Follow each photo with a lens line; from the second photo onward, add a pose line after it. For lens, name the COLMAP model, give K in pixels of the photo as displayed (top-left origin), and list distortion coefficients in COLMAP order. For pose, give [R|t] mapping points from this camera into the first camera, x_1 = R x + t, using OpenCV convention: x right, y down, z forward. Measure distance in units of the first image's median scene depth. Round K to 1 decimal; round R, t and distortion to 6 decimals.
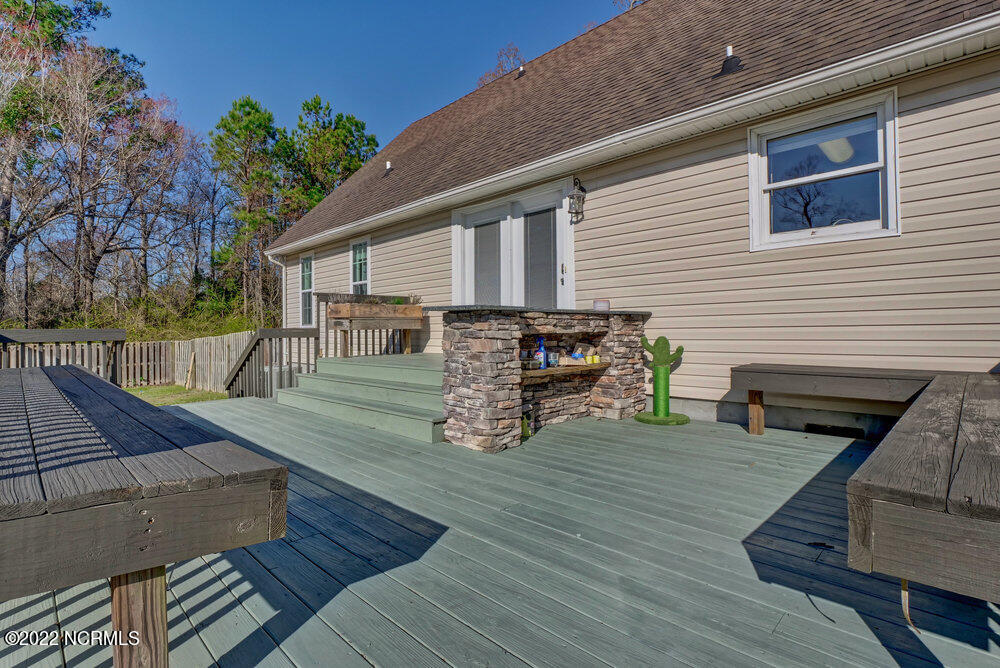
lens RADIAL K [[485.0, 0, 494.4], [0, 485.0, 332.9], [0, 0, 1]] dist [-0.016270, -0.000752]
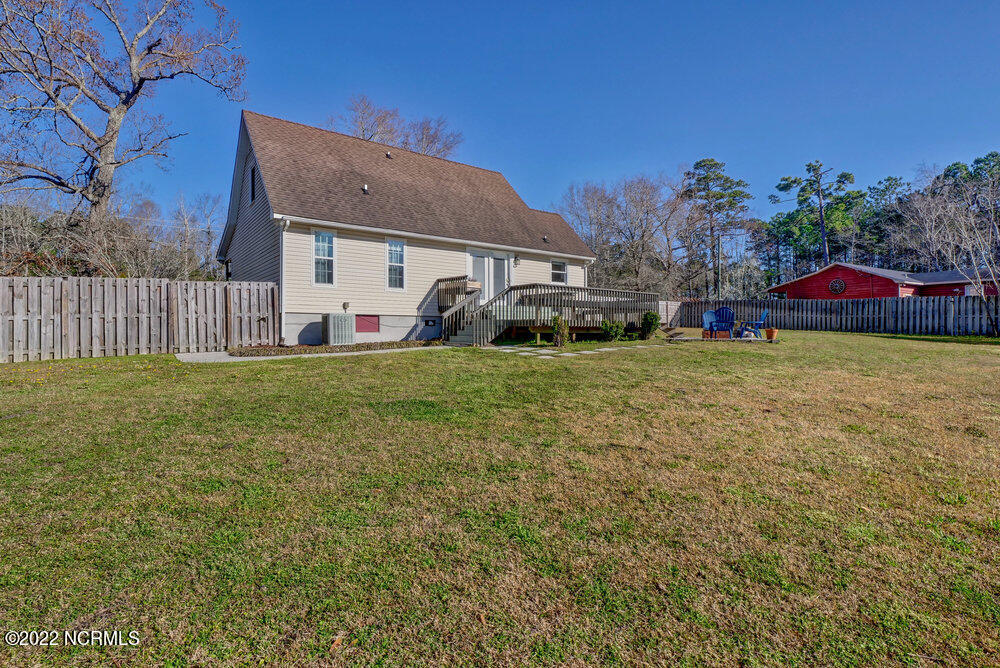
lens RADIAL K [[485.0, 0, 497.5], [0, 485.0, 333.1], [0, 0, 1]] dist [-0.016270, -0.000752]
pose [[0.117753, -0.000452, 0.993043, -2.435587], [-0.001768, 0.999998, 0.000665, 0.169735], [-0.993041, -0.001834, 0.117752, 0.578724]]
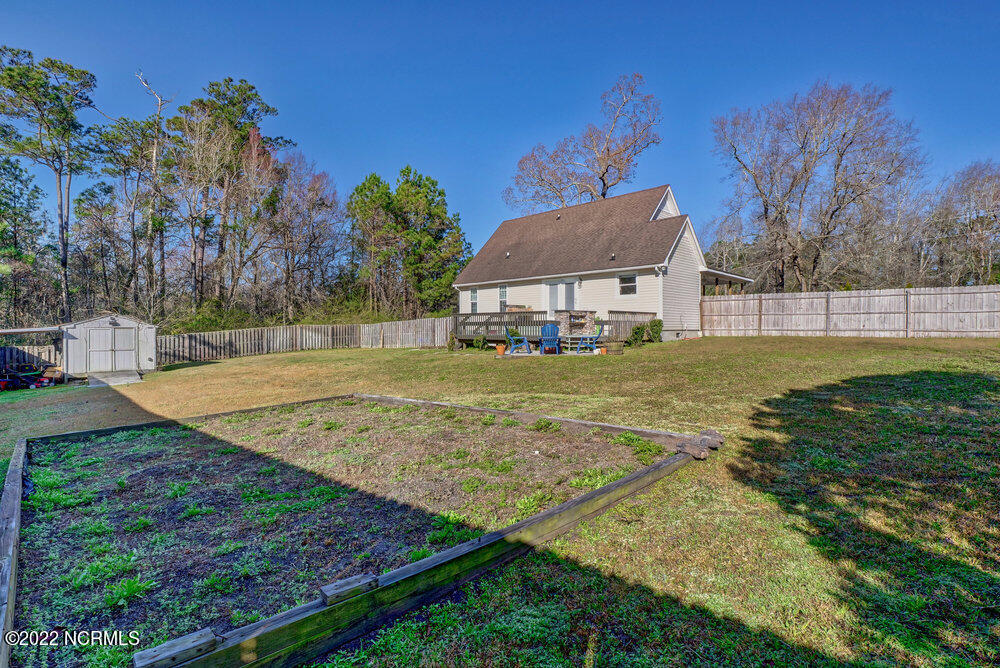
lens RADIAL K [[485.0, 0, 499.1], [0, 485.0, 333.0], [0, 0, 1]] dist [-0.016270, -0.000752]
pose [[0.999970, 0.005880, 0.004996, -0.398437], [-0.005919, 0.999952, 0.007851, 0.088017], [-0.004949, -0.007880, 0.999957, -2.329350]]
